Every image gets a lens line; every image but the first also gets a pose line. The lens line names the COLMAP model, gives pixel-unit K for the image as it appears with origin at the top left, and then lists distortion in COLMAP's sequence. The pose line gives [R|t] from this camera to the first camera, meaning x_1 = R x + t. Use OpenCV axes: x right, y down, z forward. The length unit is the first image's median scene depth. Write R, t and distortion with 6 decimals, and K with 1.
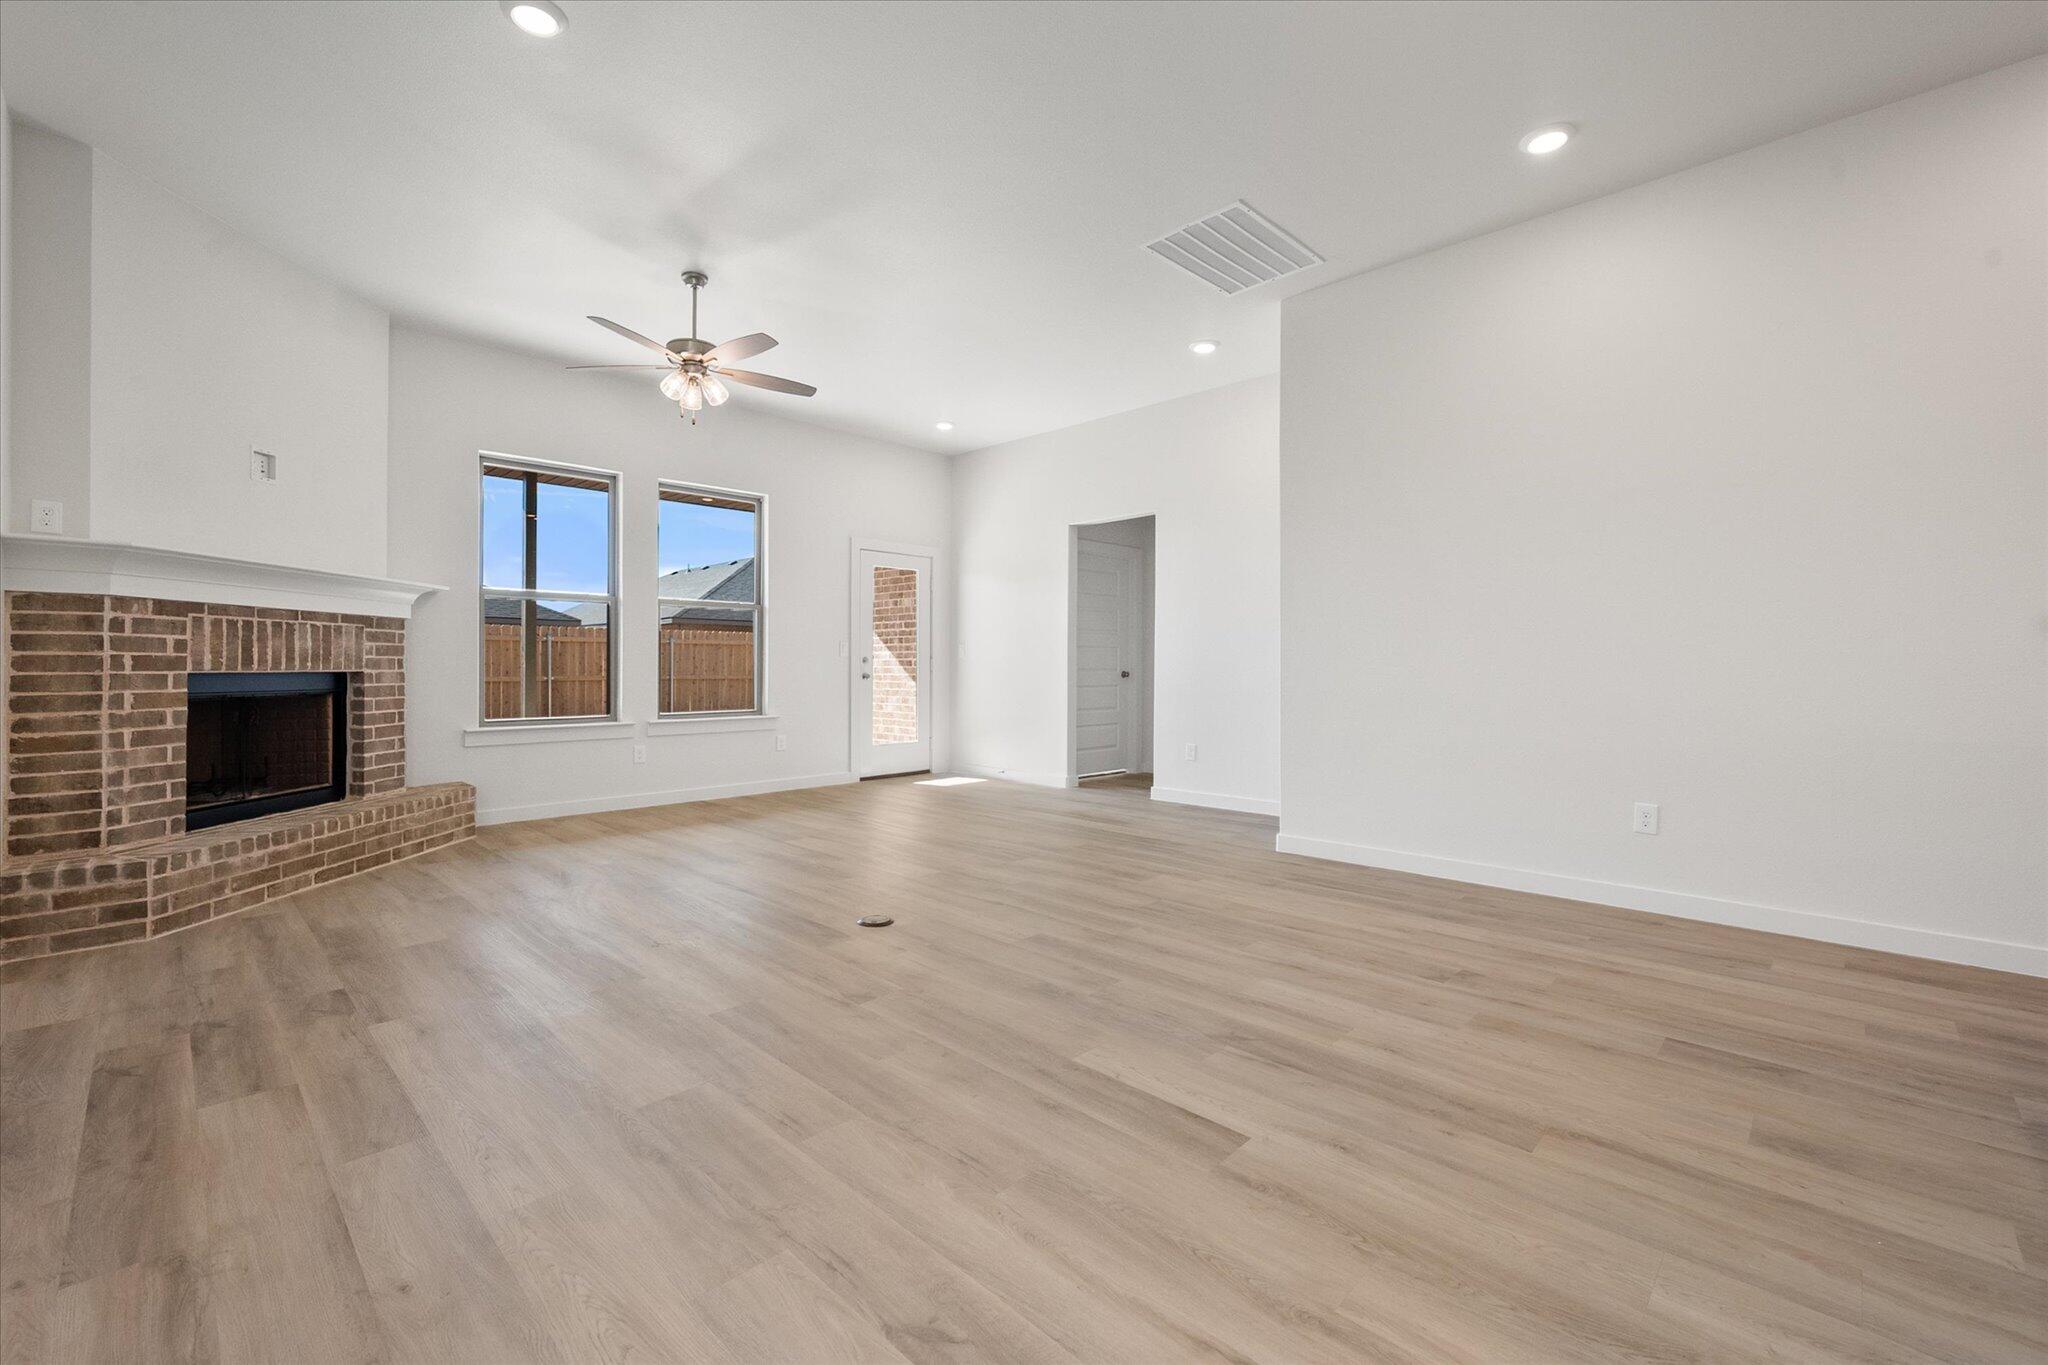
lens RADIAL K [[851.1, 0, 1017.8], [0, 851.1, 663.2], [0, 0, 1]] dist [-0.001885, -0.000755]
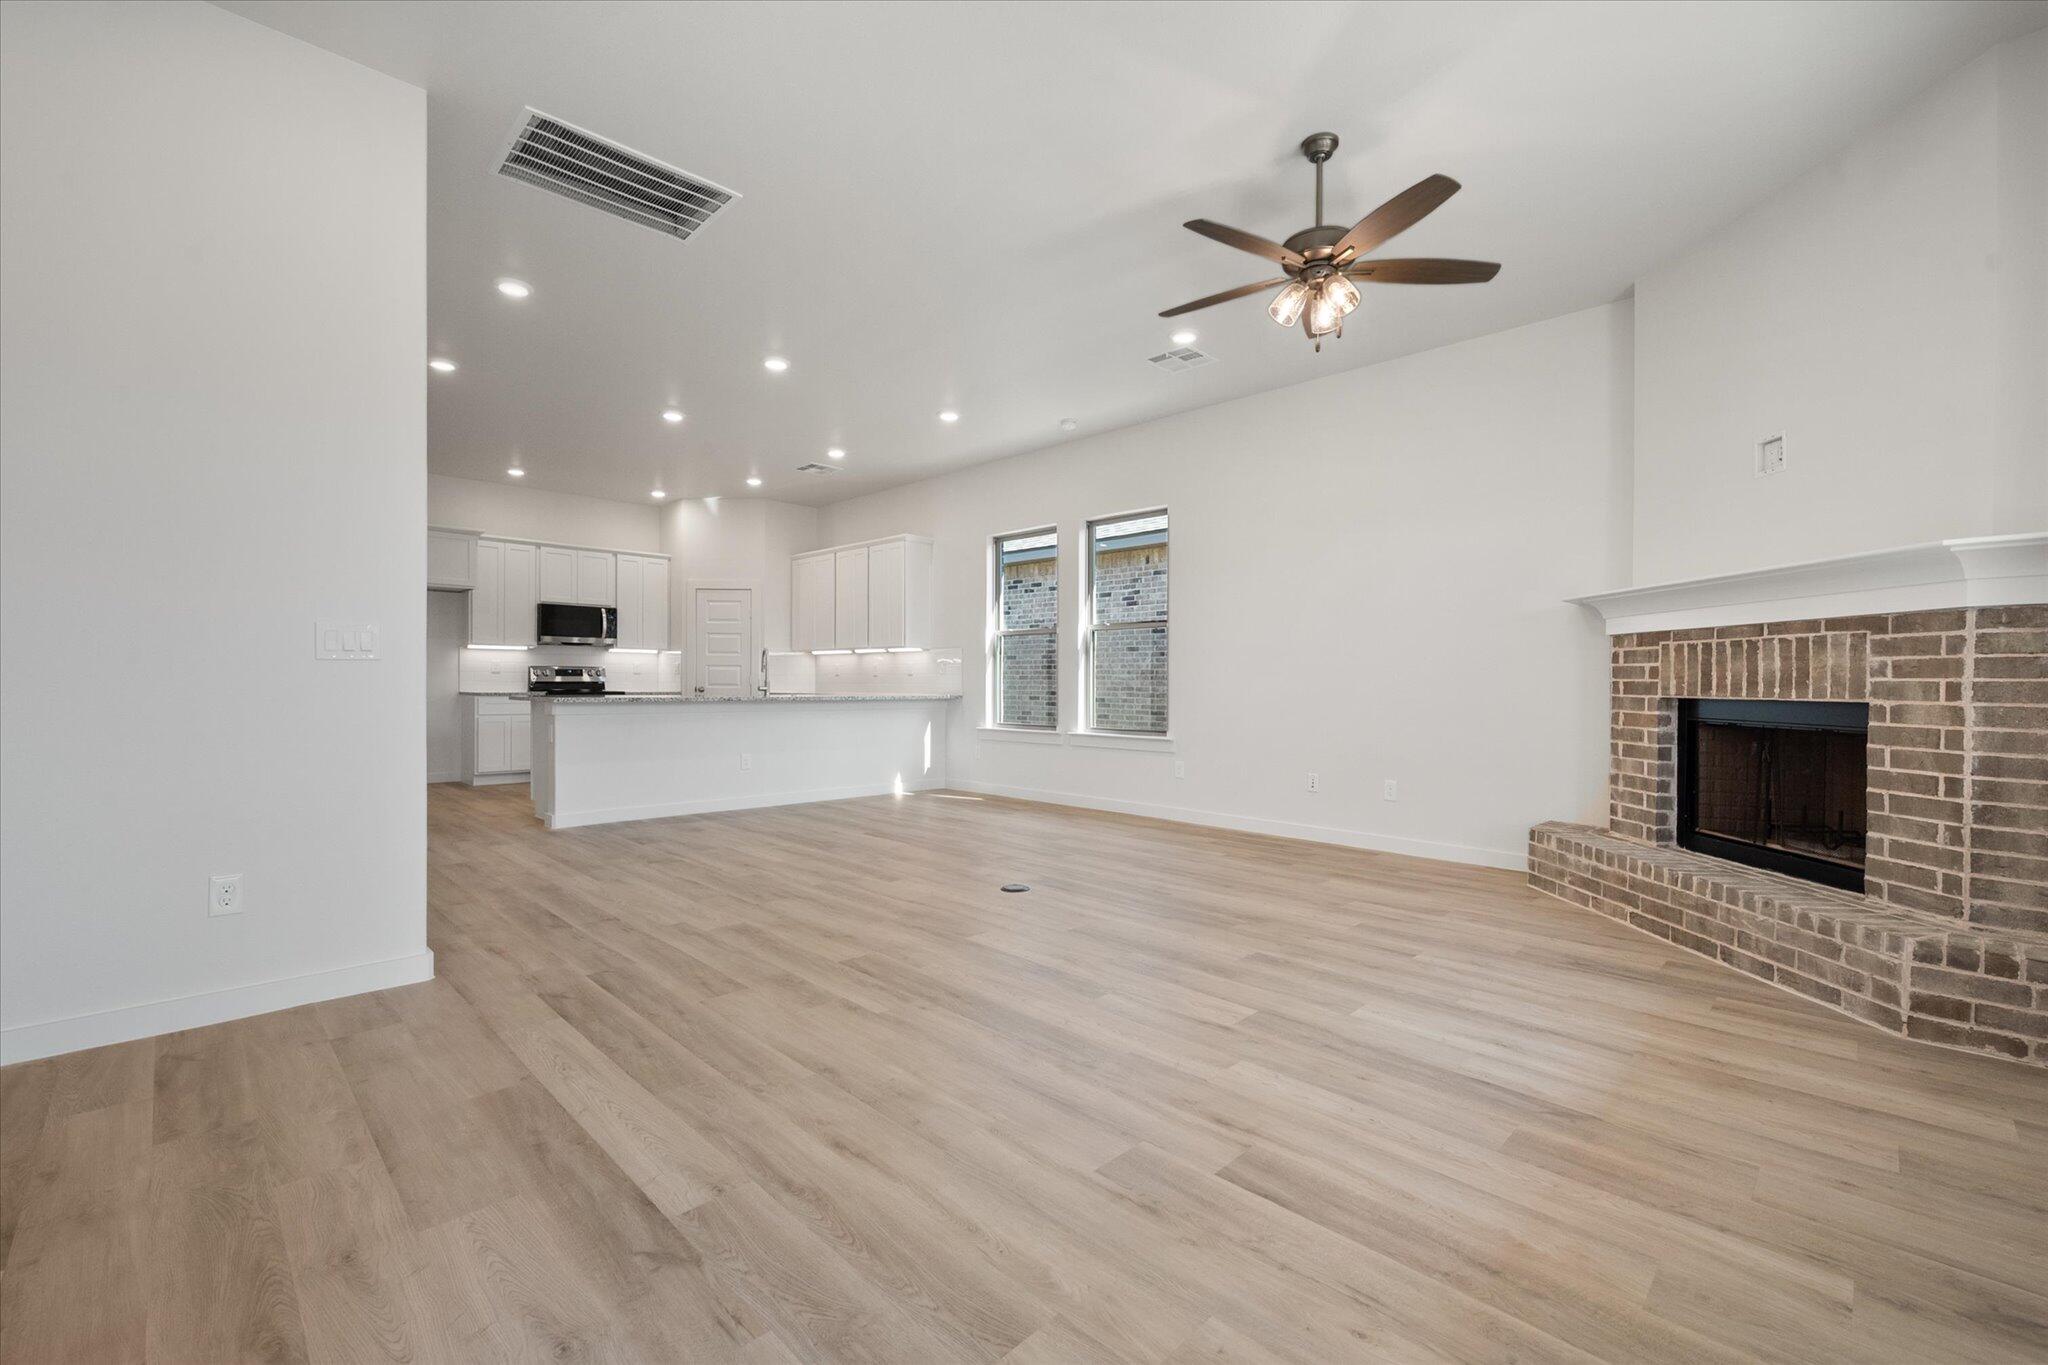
lens RADIAL K [[851.1, 0, 1033.1], [0, 851.1, 684.8], [0, 0, 1]] dist [-0.001885, -0.000755]
pose [[-0.999956, -0.008083, -0.004746, -0.178481], [-0.008089, 0.999966, 0.001286, 0.000684], [0.004736, 0.001324, -0.999988, 2.154514]]
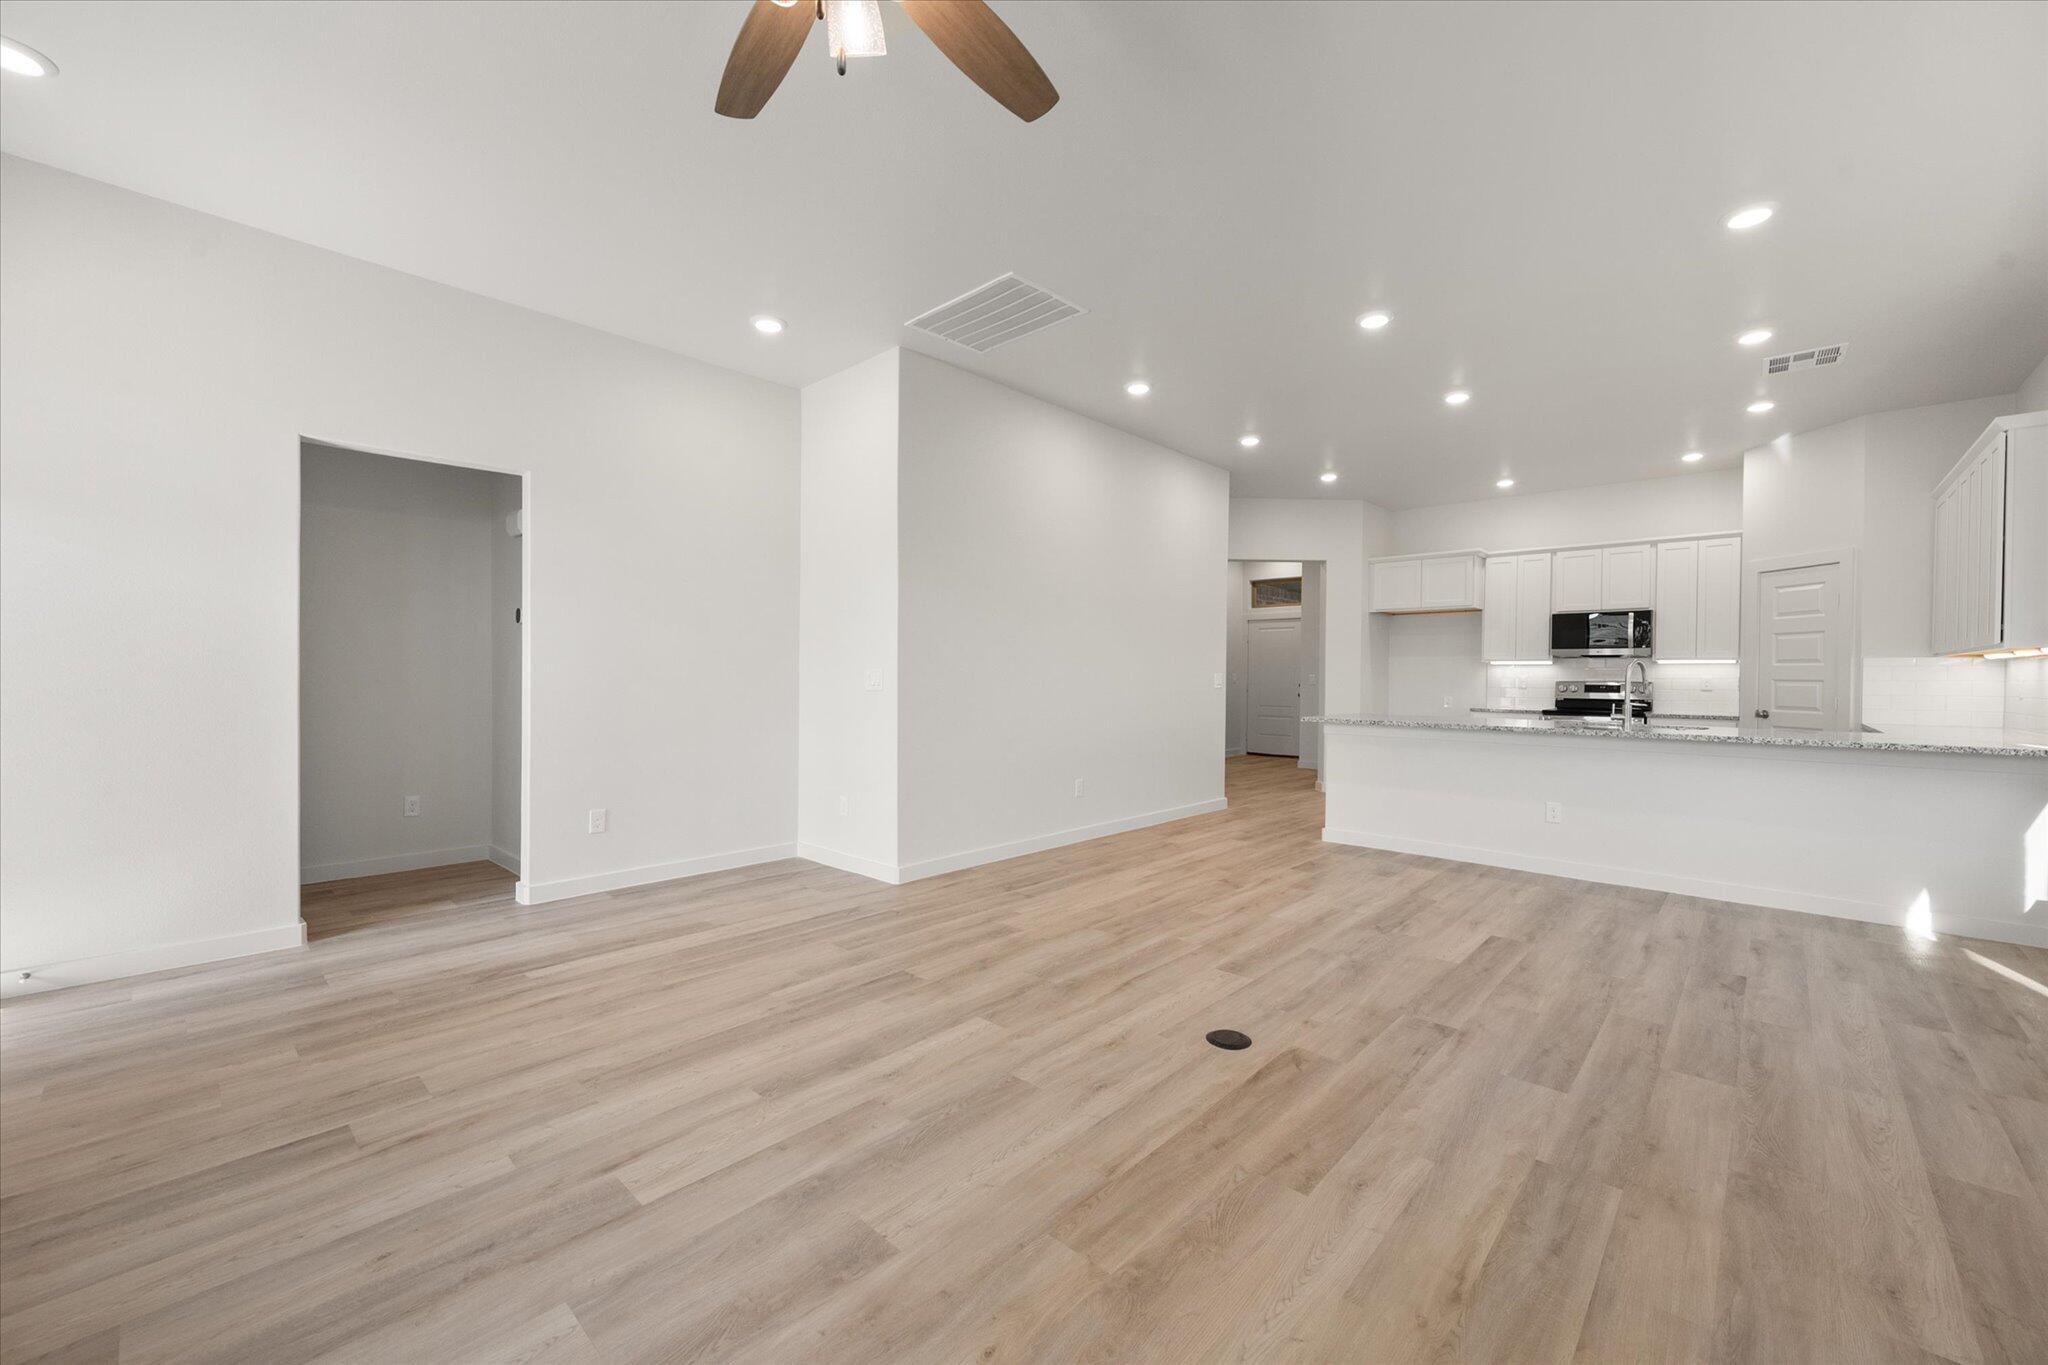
lens RADIAL K [[817.5, 0, 1021.1], [0, 817.5, 686.6], [0, 0, 1]] dist [-0.001324, 0.000243]
pose [[-0.031624, -0.015773, 0.999375, -0.904501], [-0.009837, 0.999832, 0.015469, -0.046206], [-0.999451, -0.009342, -0.031773, 1.175060]]
